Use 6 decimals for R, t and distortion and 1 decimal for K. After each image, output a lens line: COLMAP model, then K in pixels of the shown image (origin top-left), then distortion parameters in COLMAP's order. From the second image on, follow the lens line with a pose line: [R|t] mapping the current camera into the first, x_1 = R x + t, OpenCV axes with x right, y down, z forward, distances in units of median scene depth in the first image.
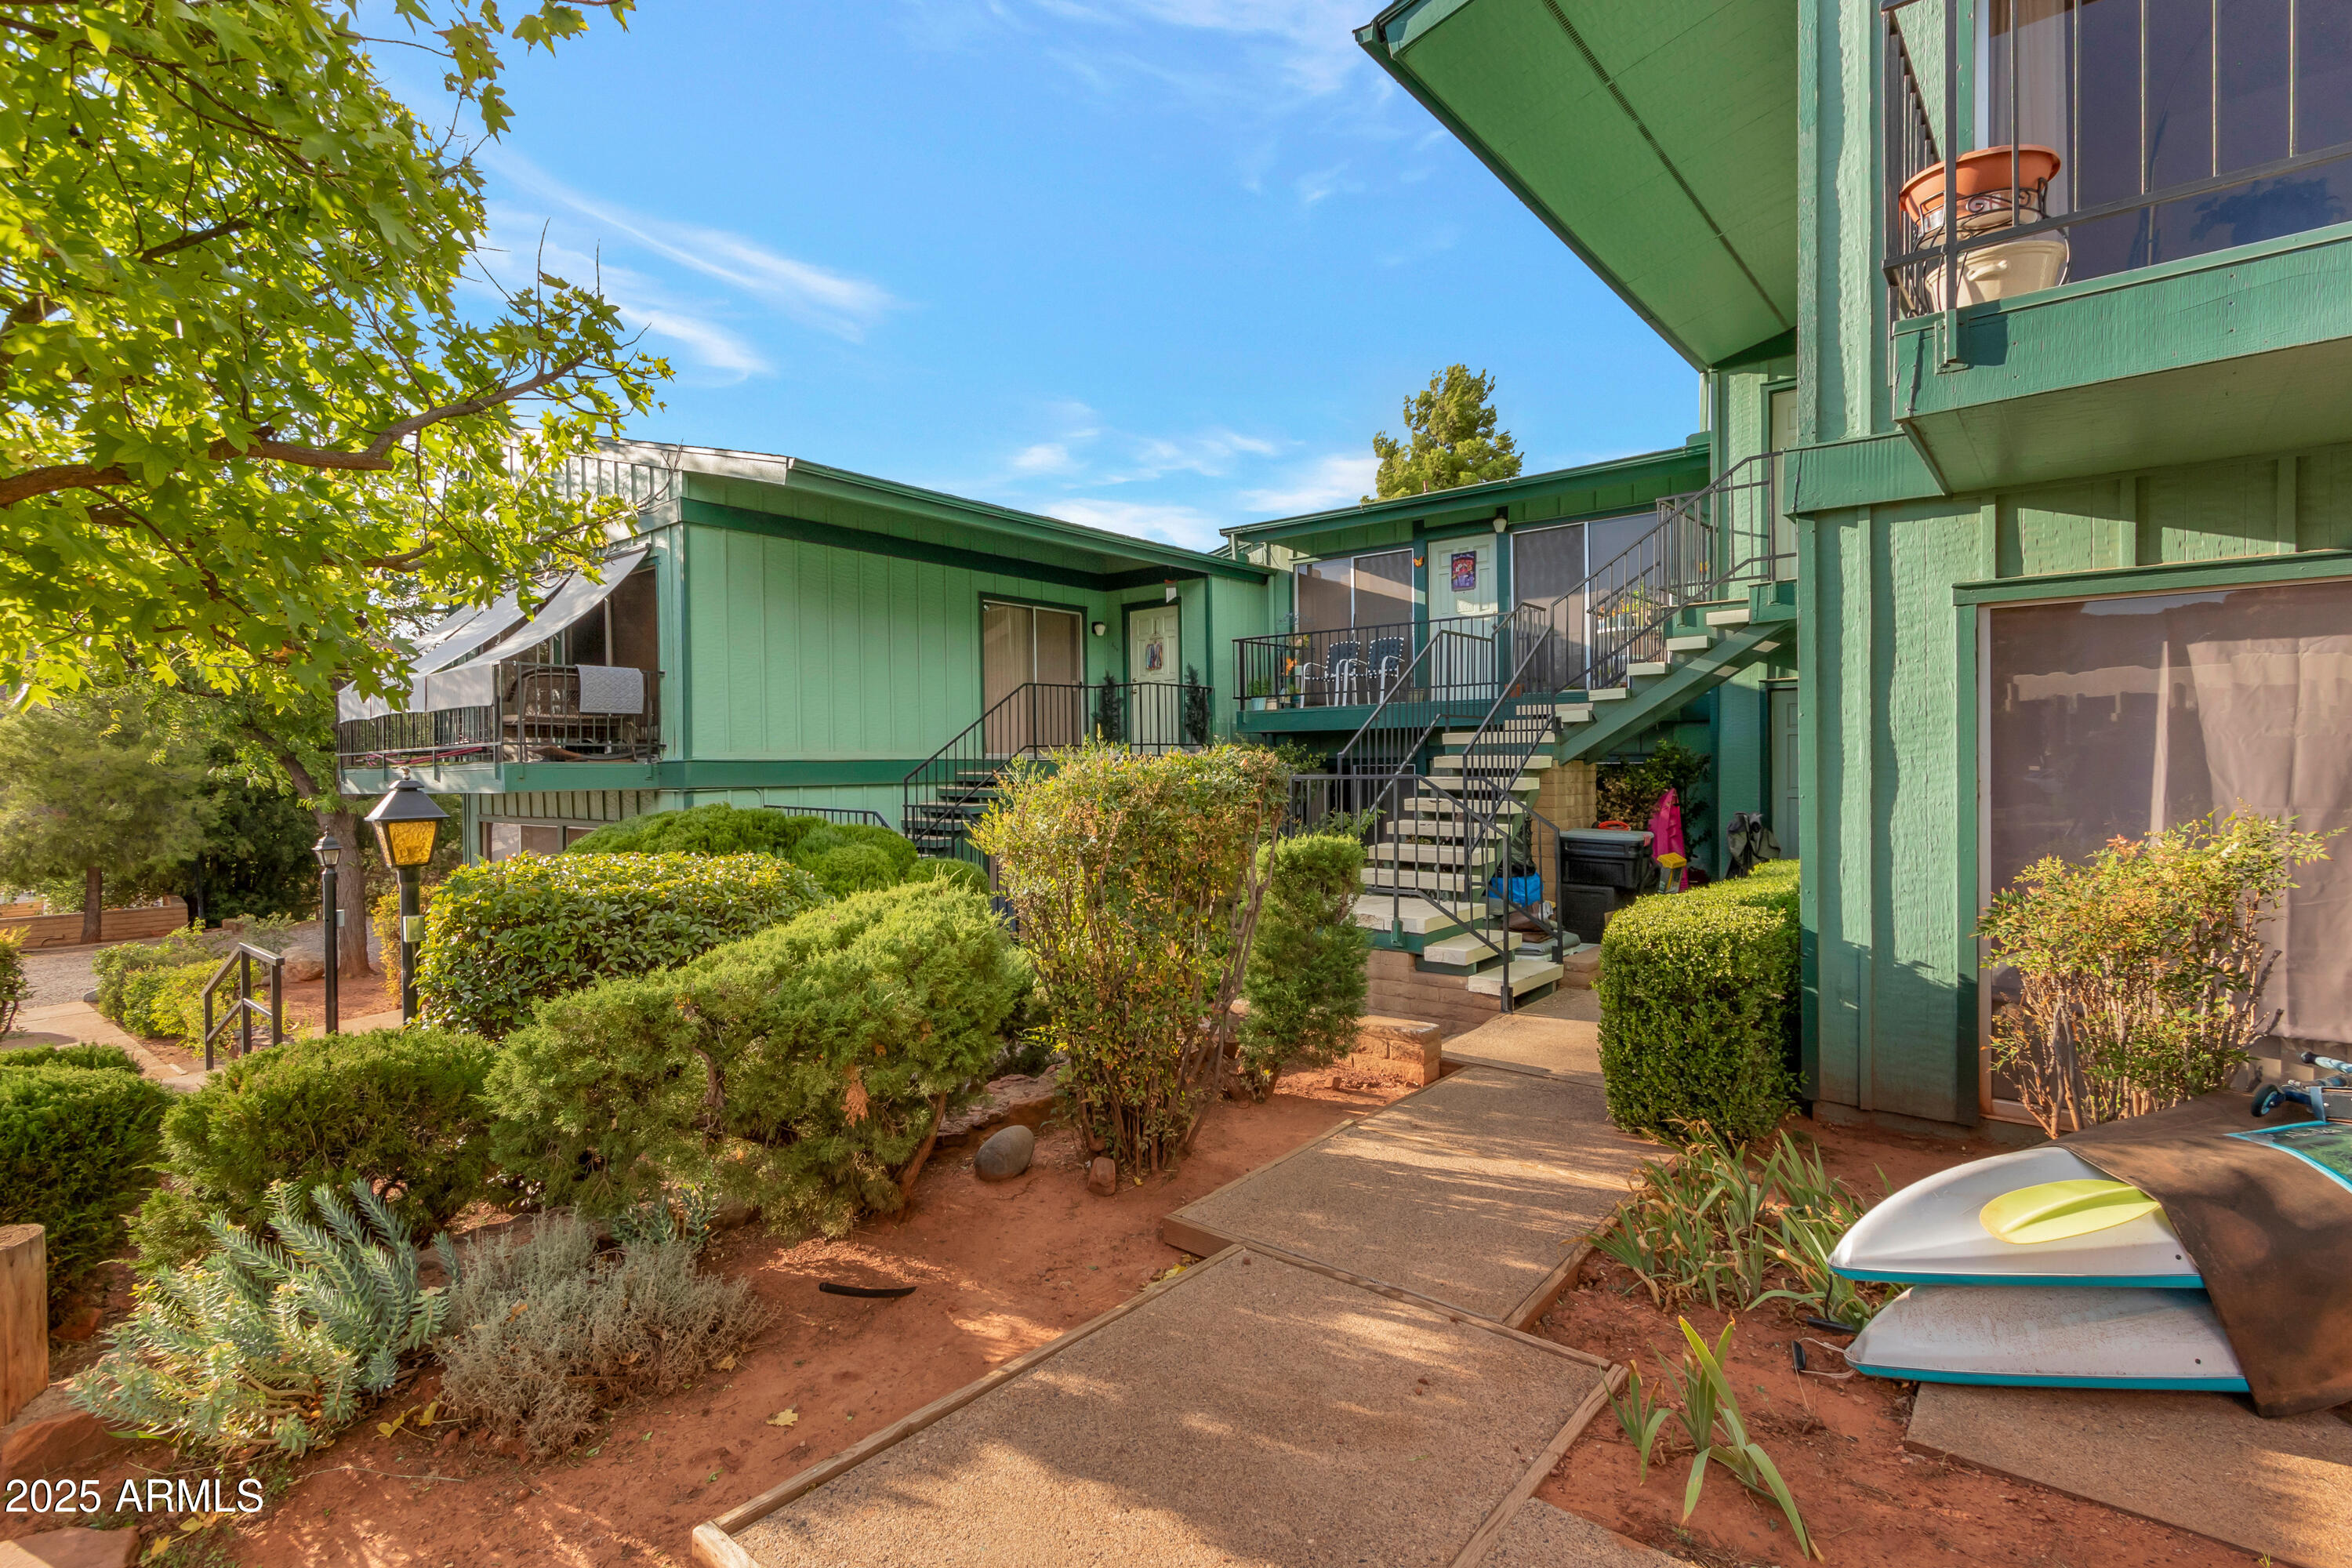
lens RADIAL K [[1080.5, 0, 1176.0], [0, 1080.5, 784.0], [0, 0, 1]] dist [0.019084, -0.000008]
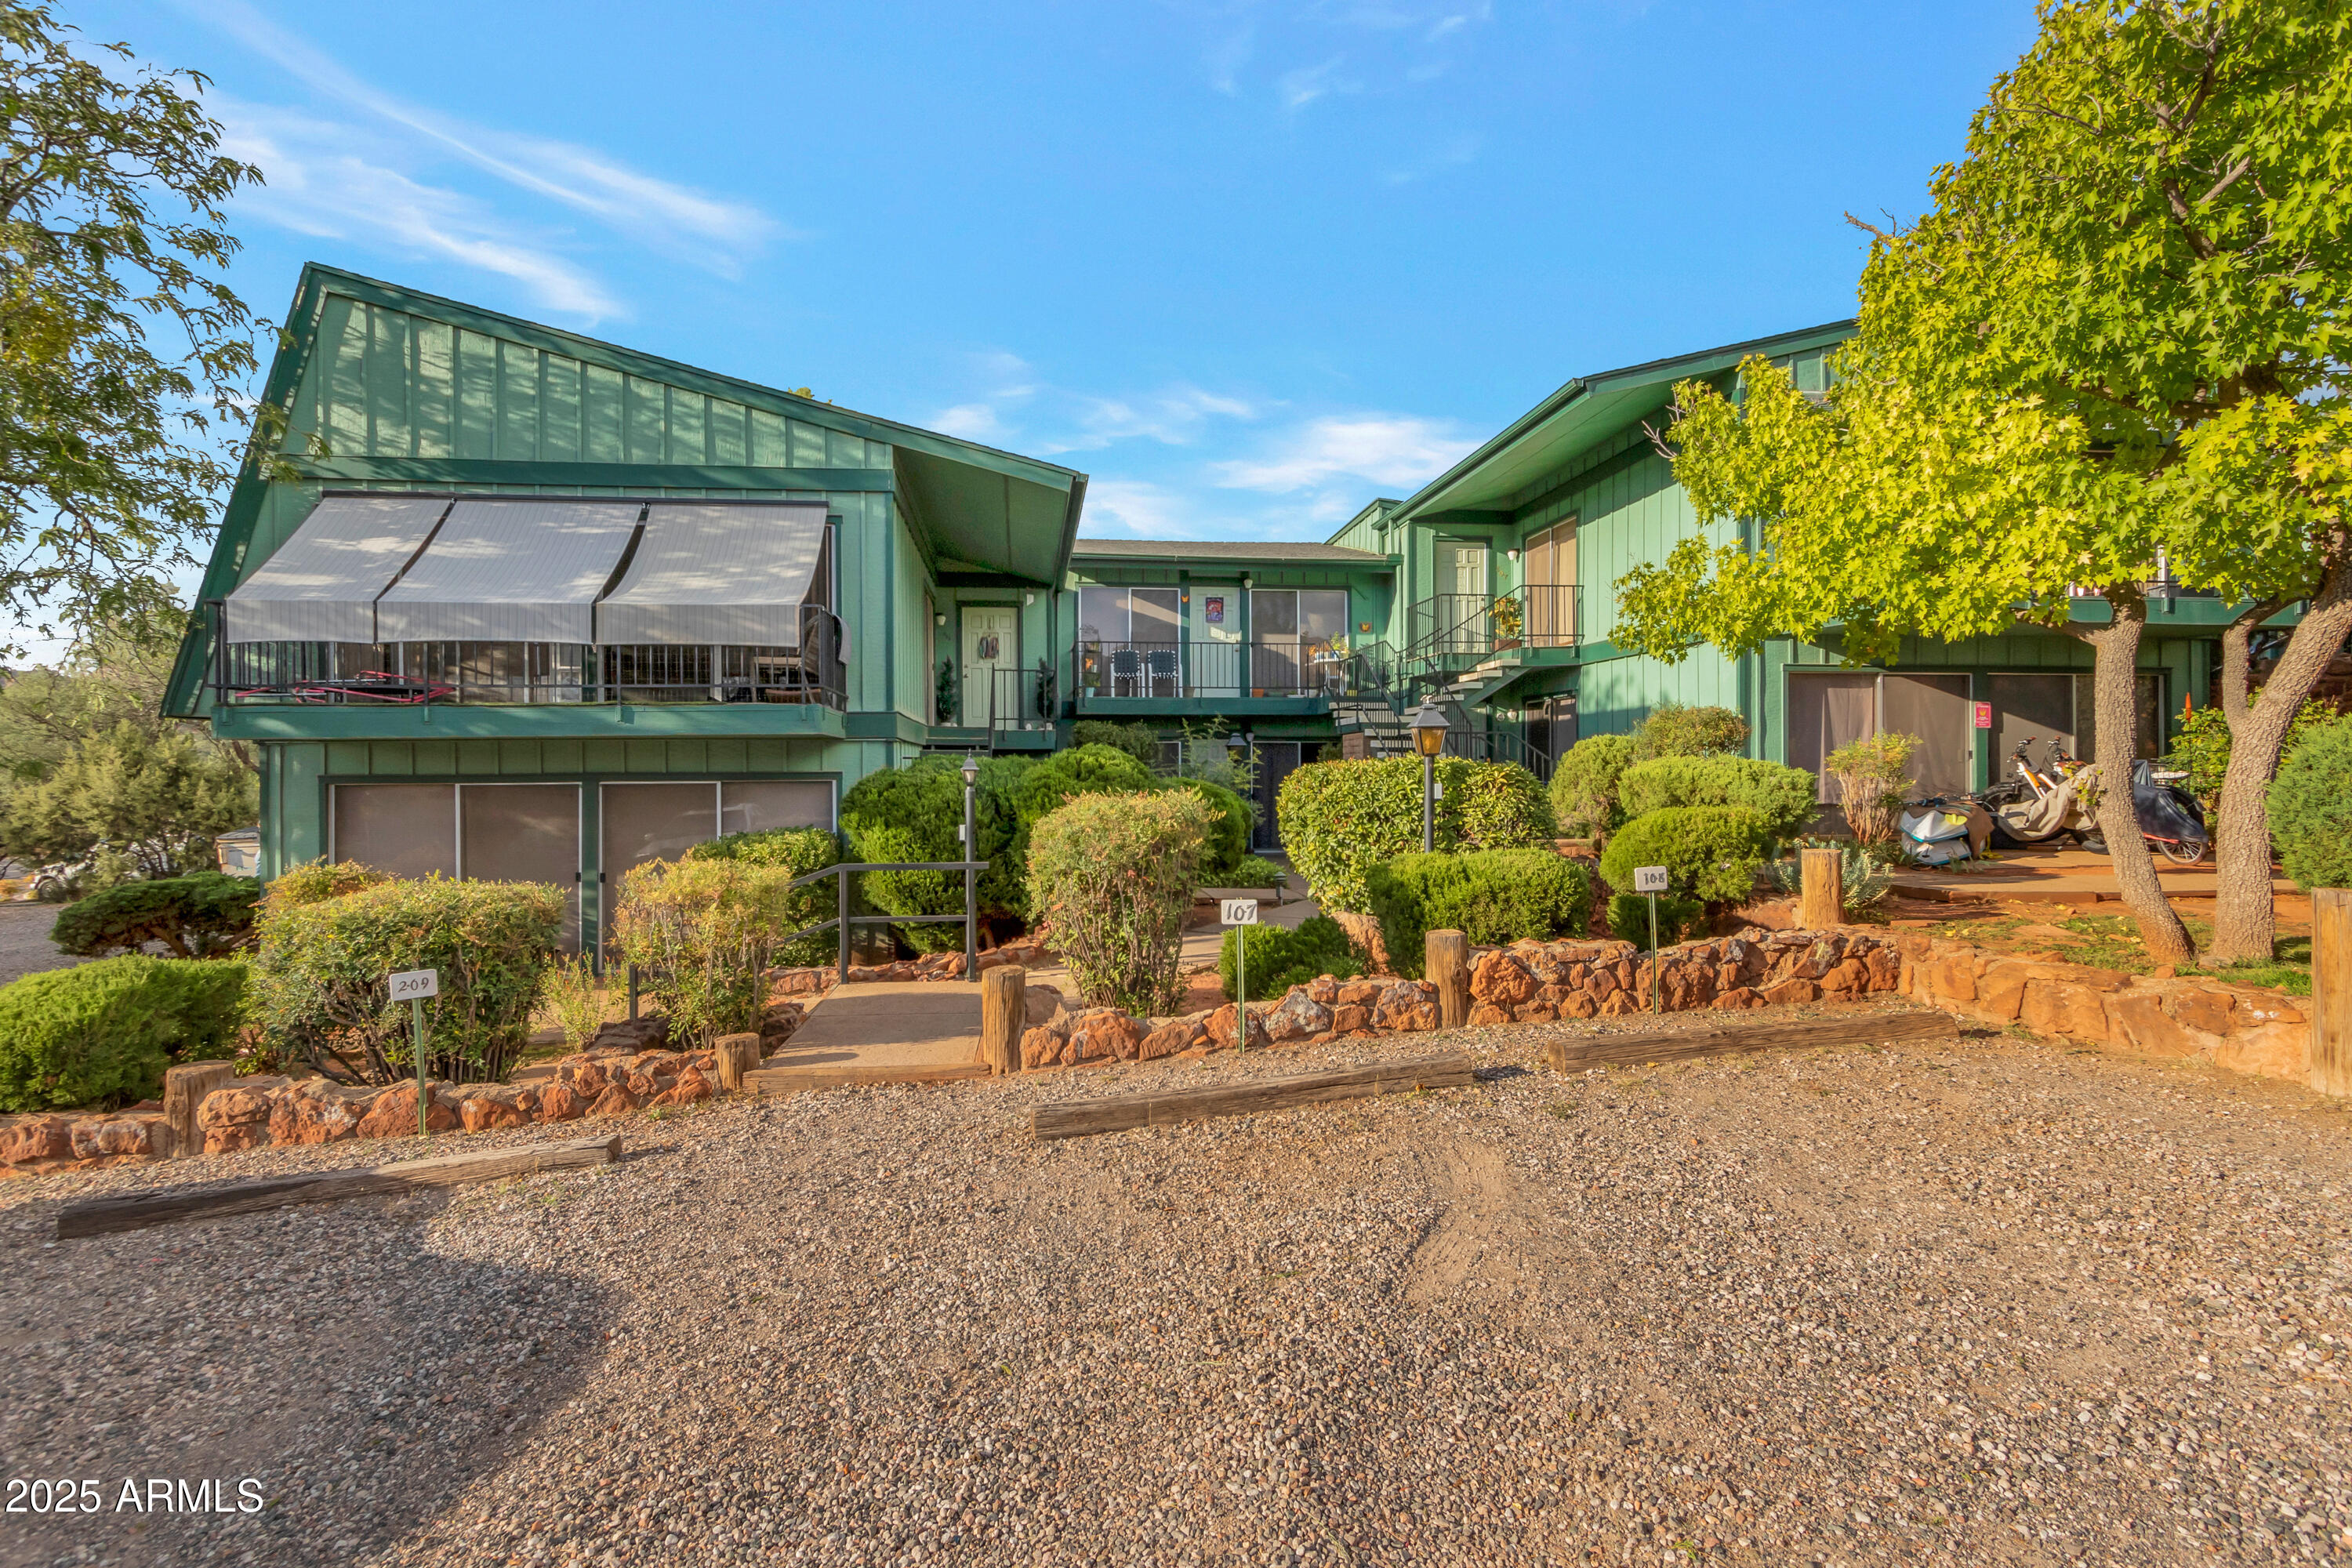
lens RADIAL K [[1080.5, 0, 1176.0], [0, 1080.5, 784.0], [0, 0, 1]] dist [0.019084, -0.000008]
pose [[0.672169, -0.005662, 0.740376, -0.853733], [0.017581, 0.999811, -0.008315, 0.050678], [-0.740189, 0.018606, 0.672141, 0.056638]]
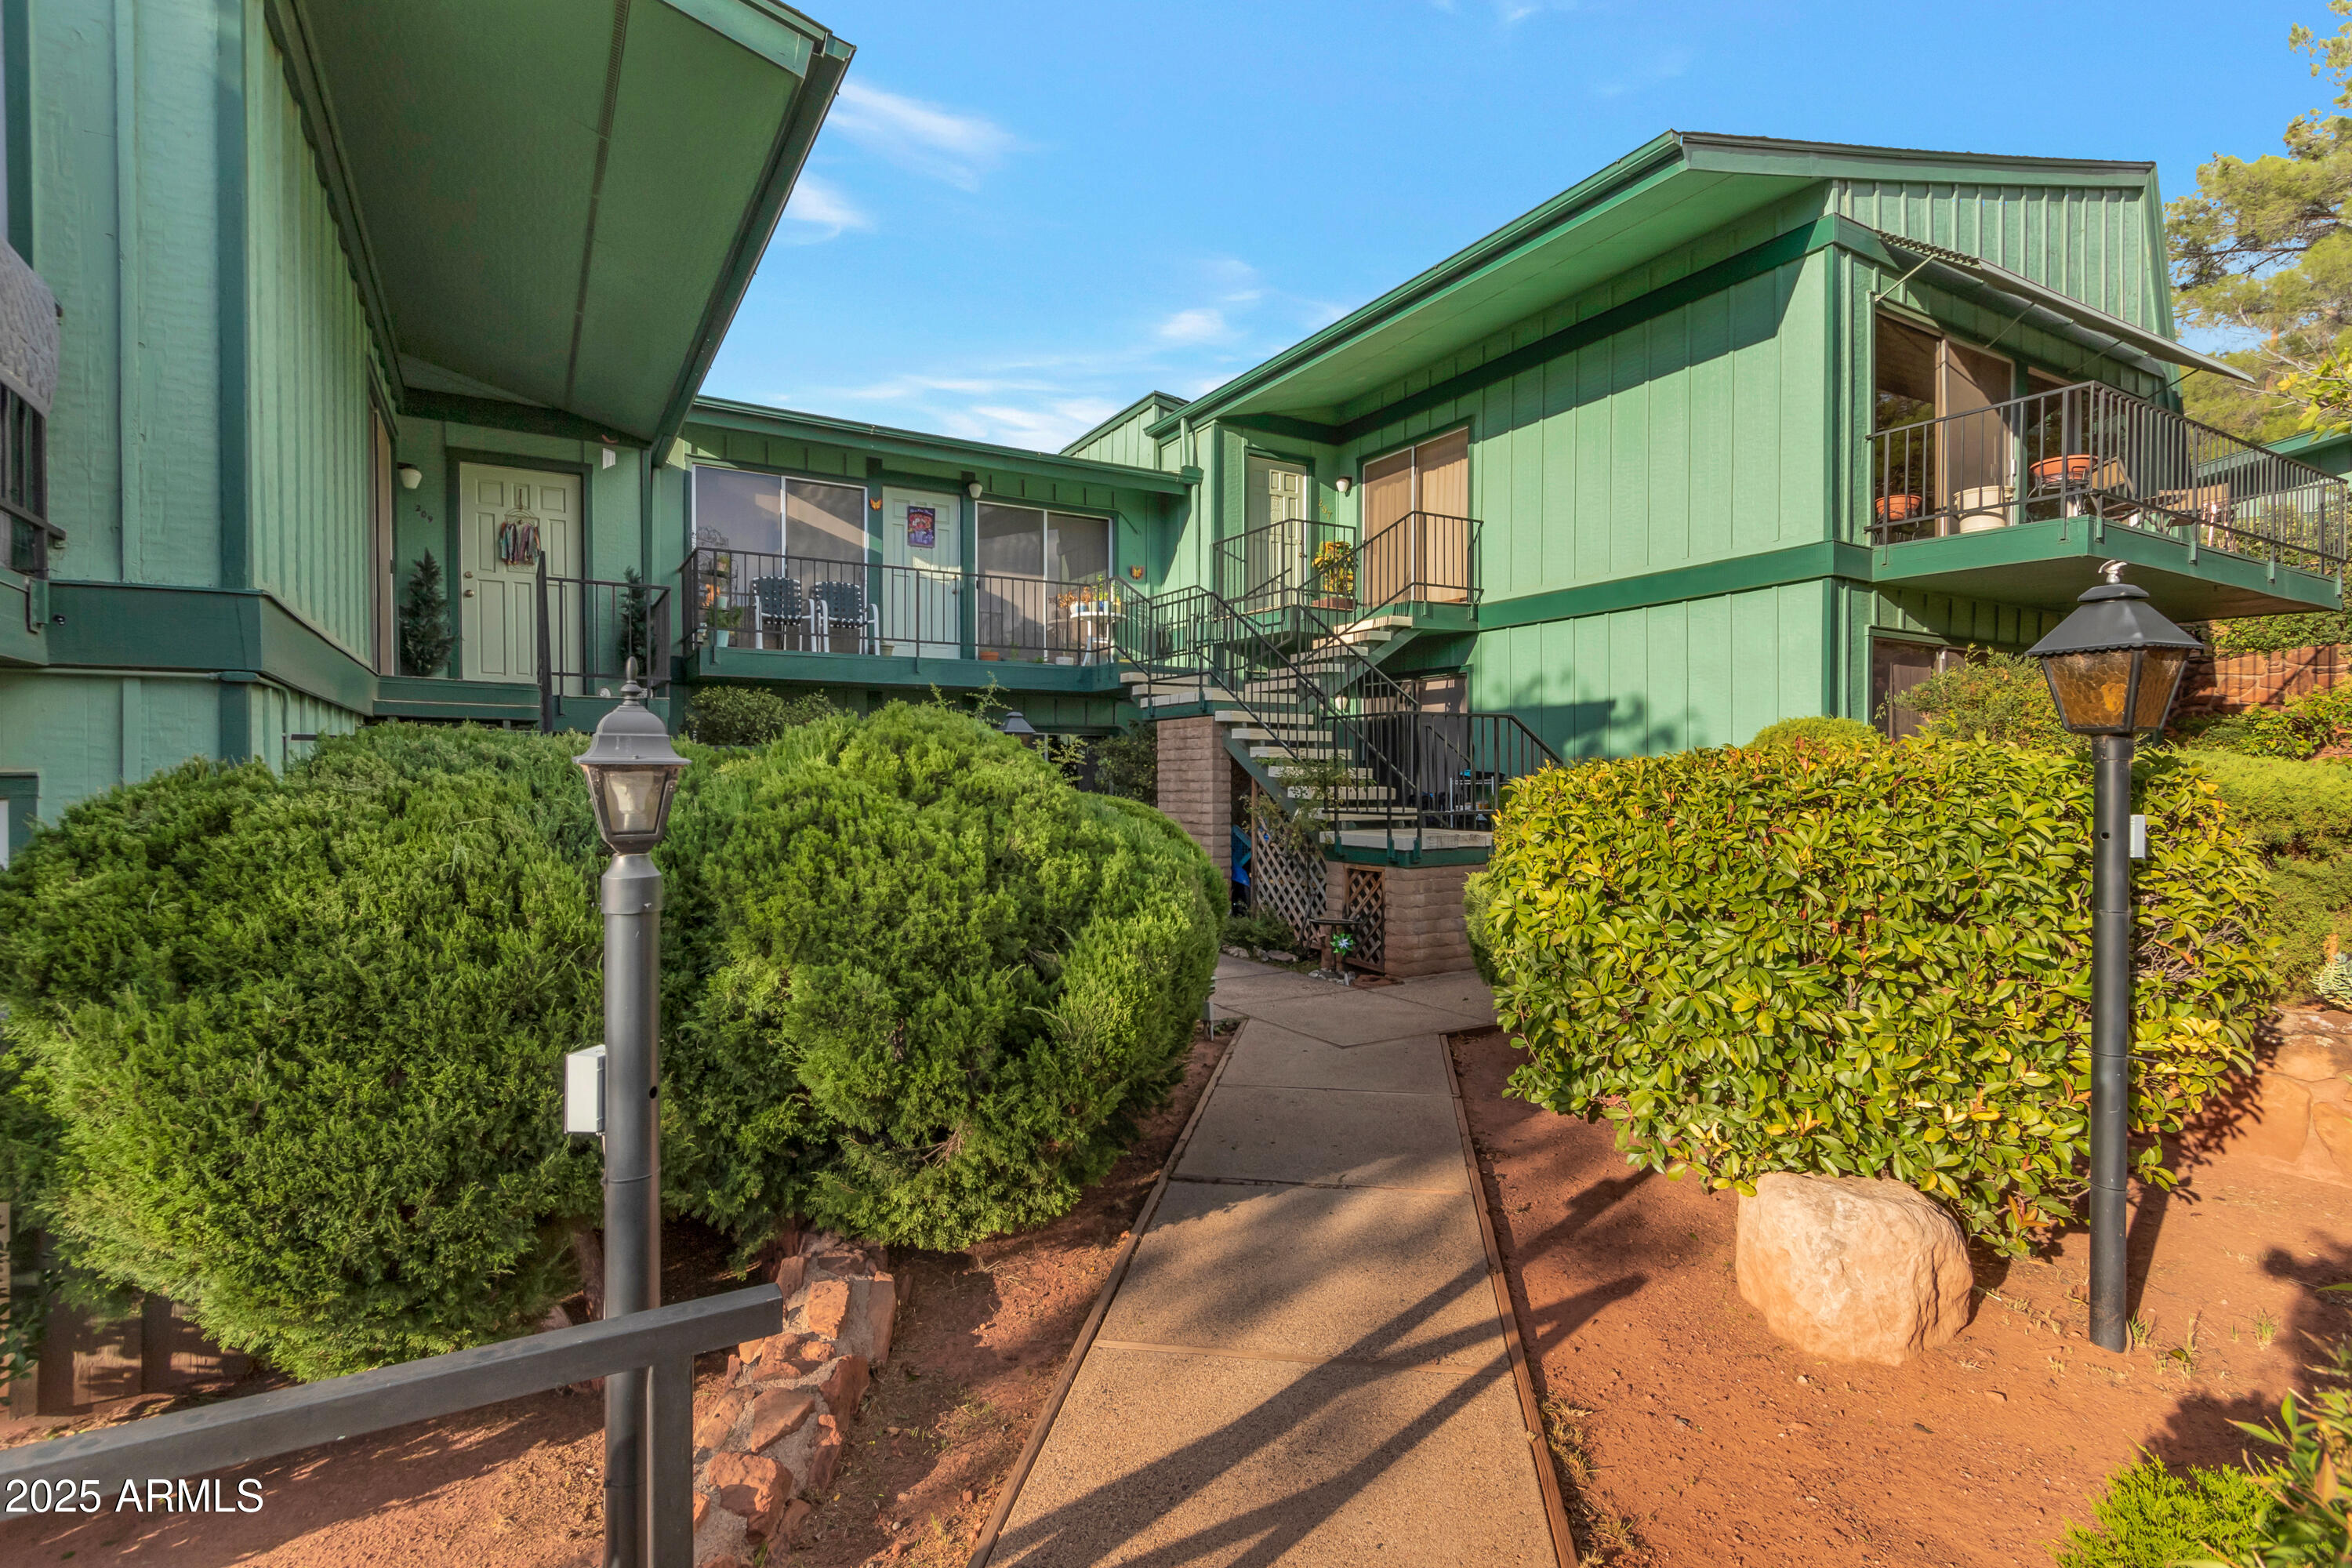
lens RADIAL K [[1080.5, 0, 1176.0], [0, 1080.5, 784.0], [0, 0, 1]] dist [0.019084, -0.000008]
pose [[0.327712, -0.000262, 0.944778, -0.557114], [0.019589, 0.999787, -0.006518, 0.039504], [-0.944575, 0.020643, 0.327647, 0.479591]]
